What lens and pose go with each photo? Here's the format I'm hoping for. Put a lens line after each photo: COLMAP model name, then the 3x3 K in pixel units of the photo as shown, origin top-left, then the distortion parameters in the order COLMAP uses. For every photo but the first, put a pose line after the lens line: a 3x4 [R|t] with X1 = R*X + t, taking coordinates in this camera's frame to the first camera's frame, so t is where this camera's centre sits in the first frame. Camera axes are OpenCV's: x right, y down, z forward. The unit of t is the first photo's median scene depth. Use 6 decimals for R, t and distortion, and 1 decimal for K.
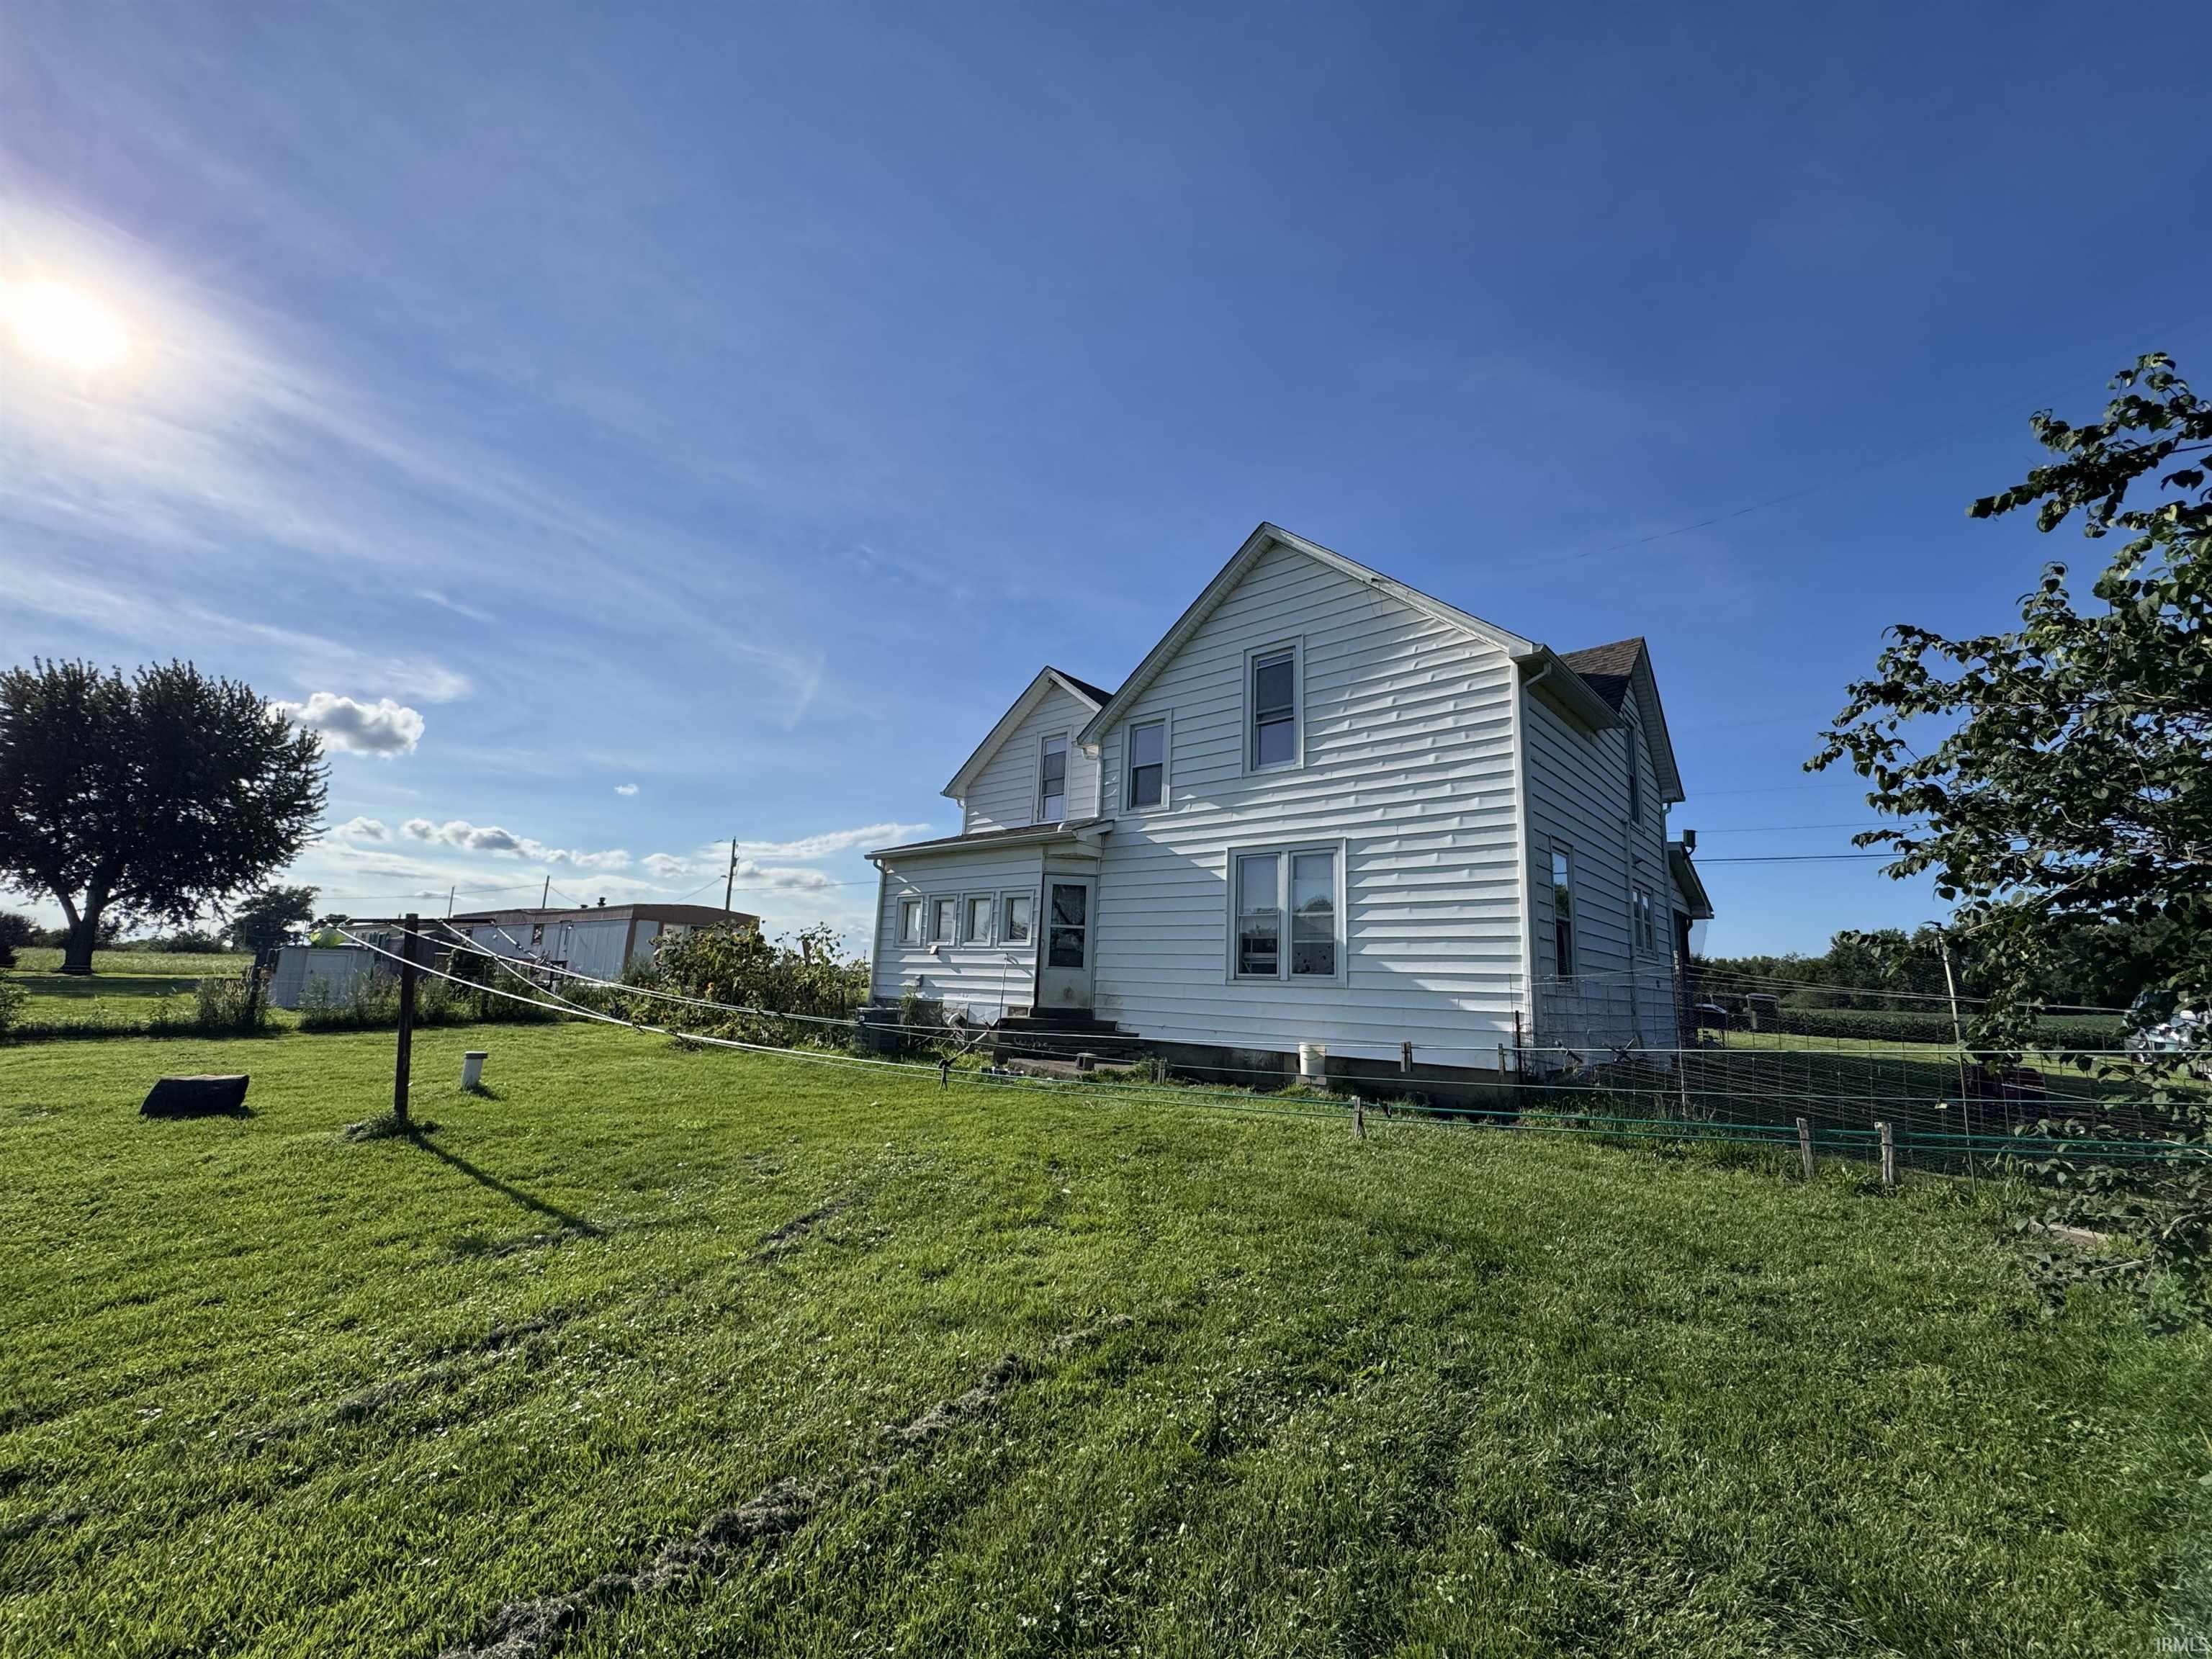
lens RADIAL K [[888.3, 0, 1106.0], [0, 888.3, 829.5], [0, 0, 1]] dist [-0.000277, -0.000158]
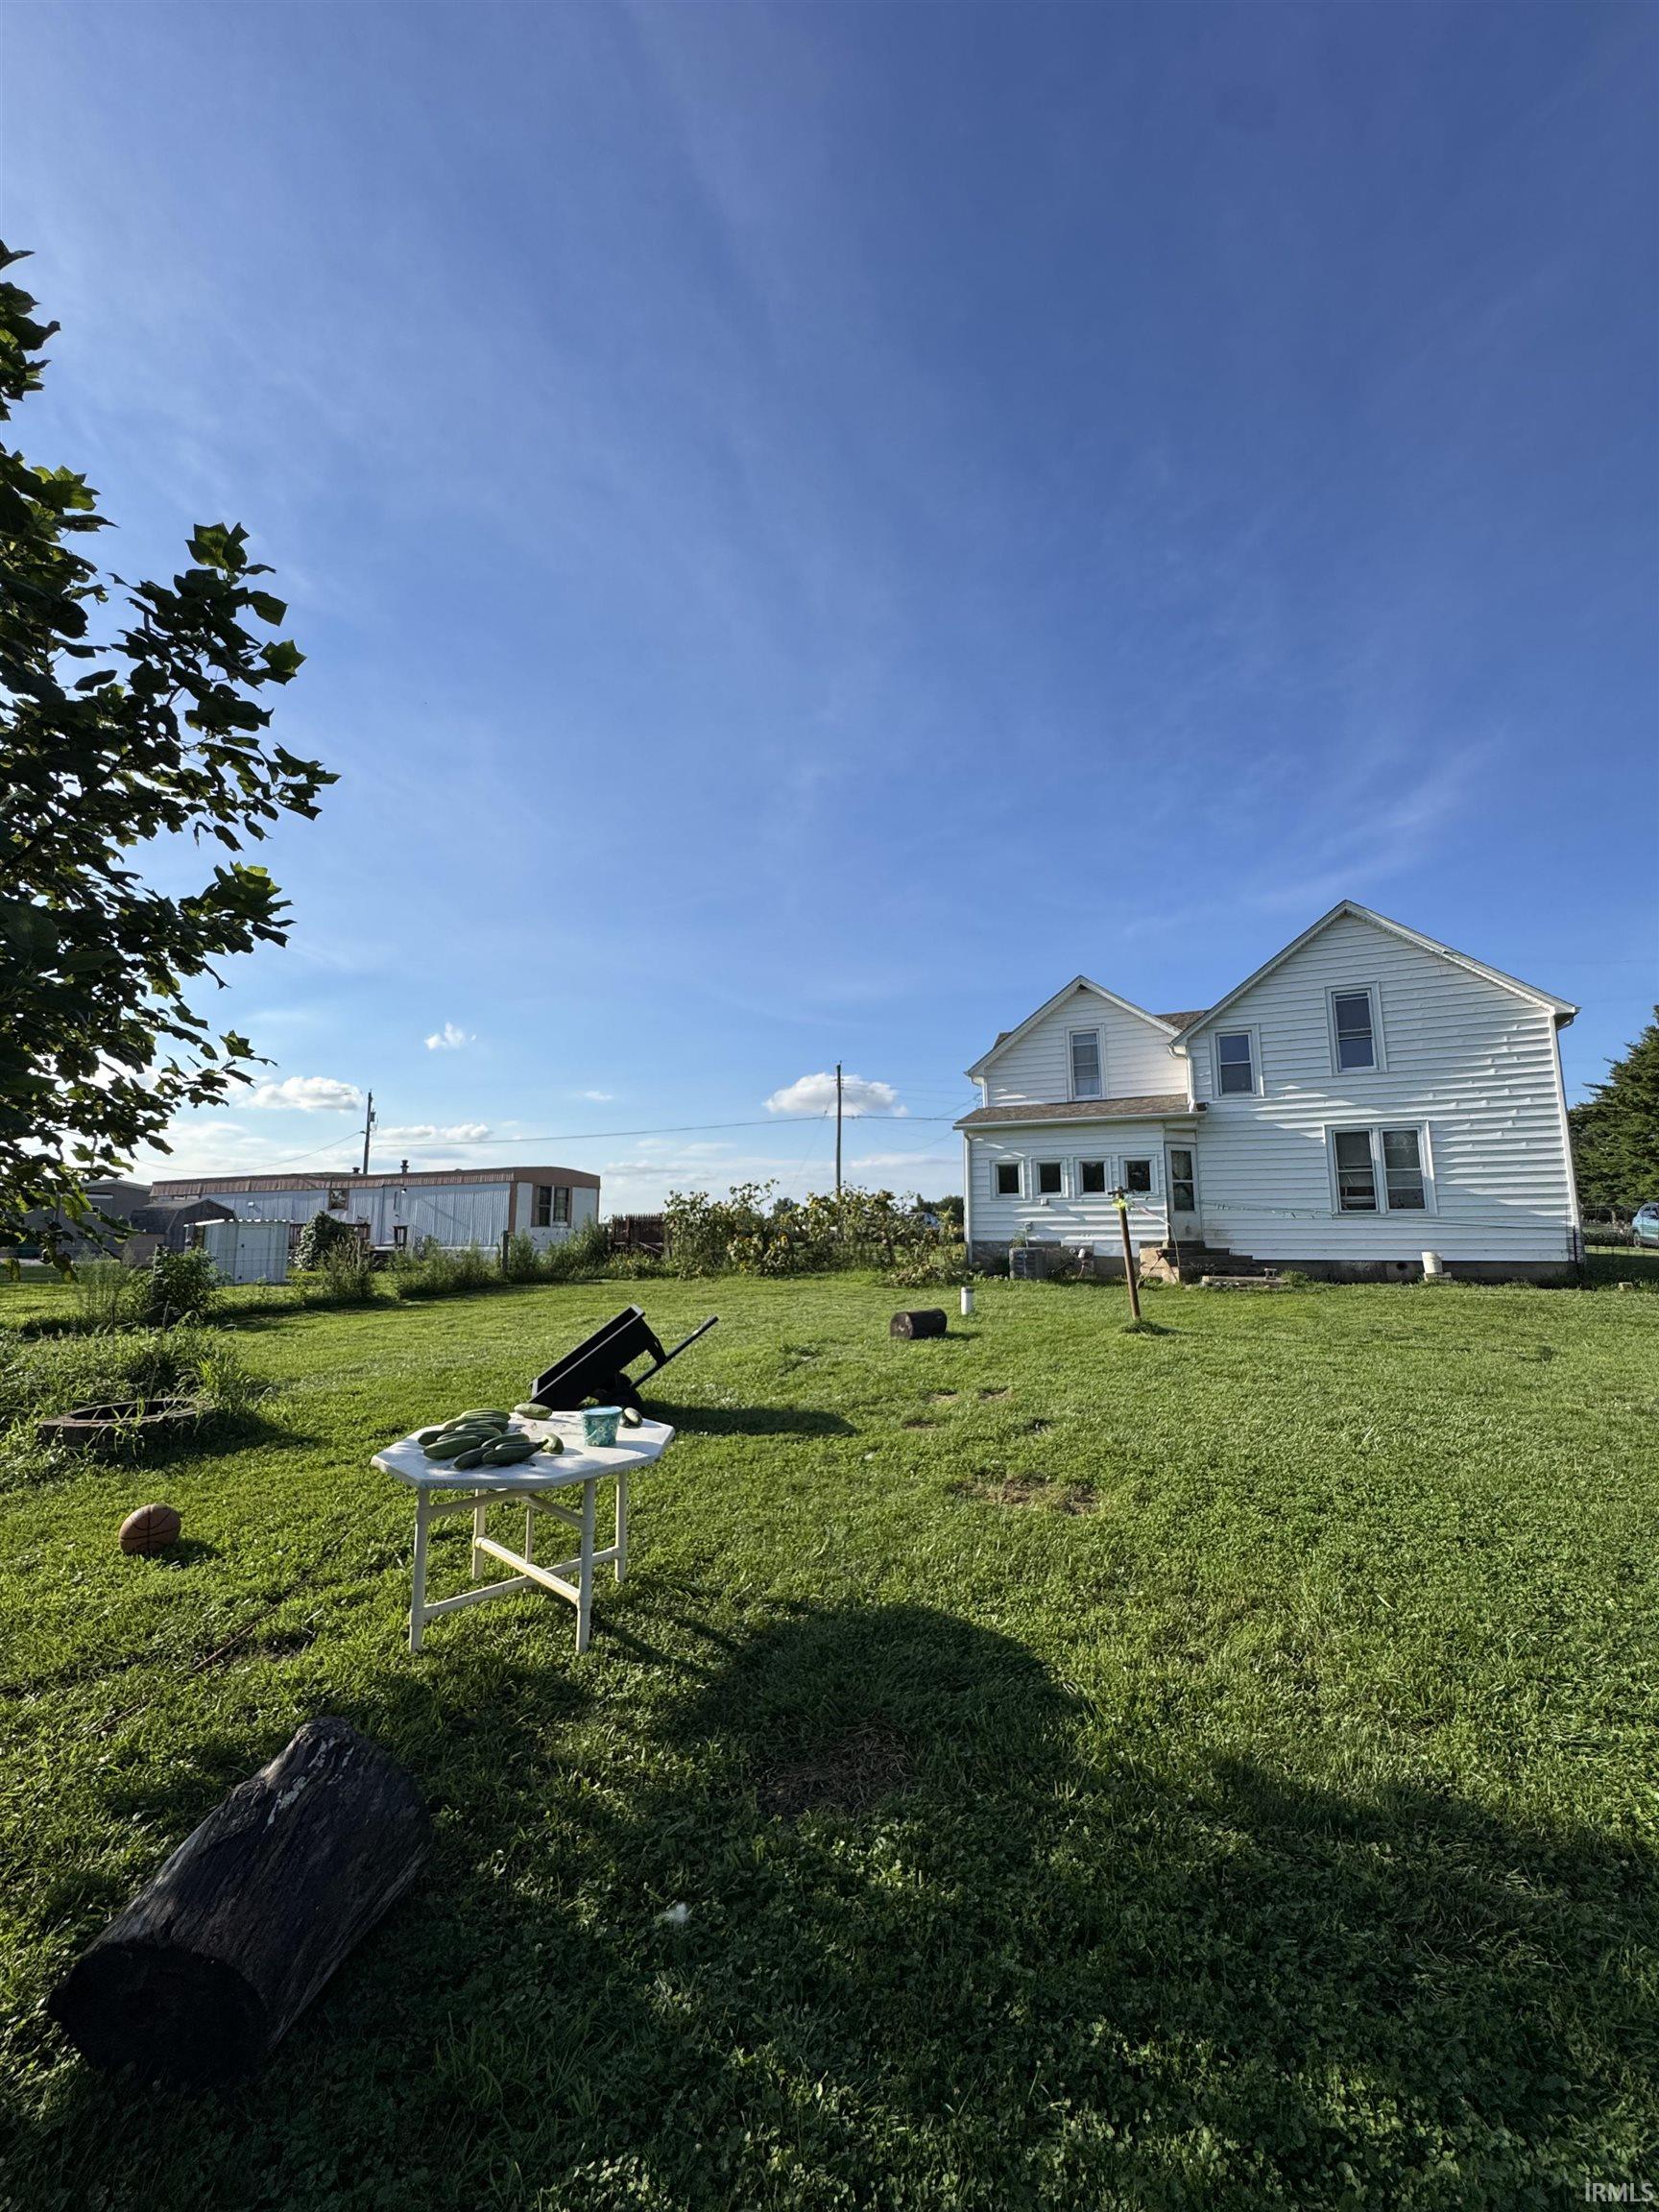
lens RADIAL K [[888.3, 0, 825.9], [0, 888.3, 1111.4], [0, 0, 1]] dist [-0.000277, -0.000158]
pose [[0.955048, -0.000269, 0.296450, -1.050219], [-0.011523, 0.999210, 0.038027, -0.046674], [-0.296226, -0.039733, 0.954291, -0.142647]]
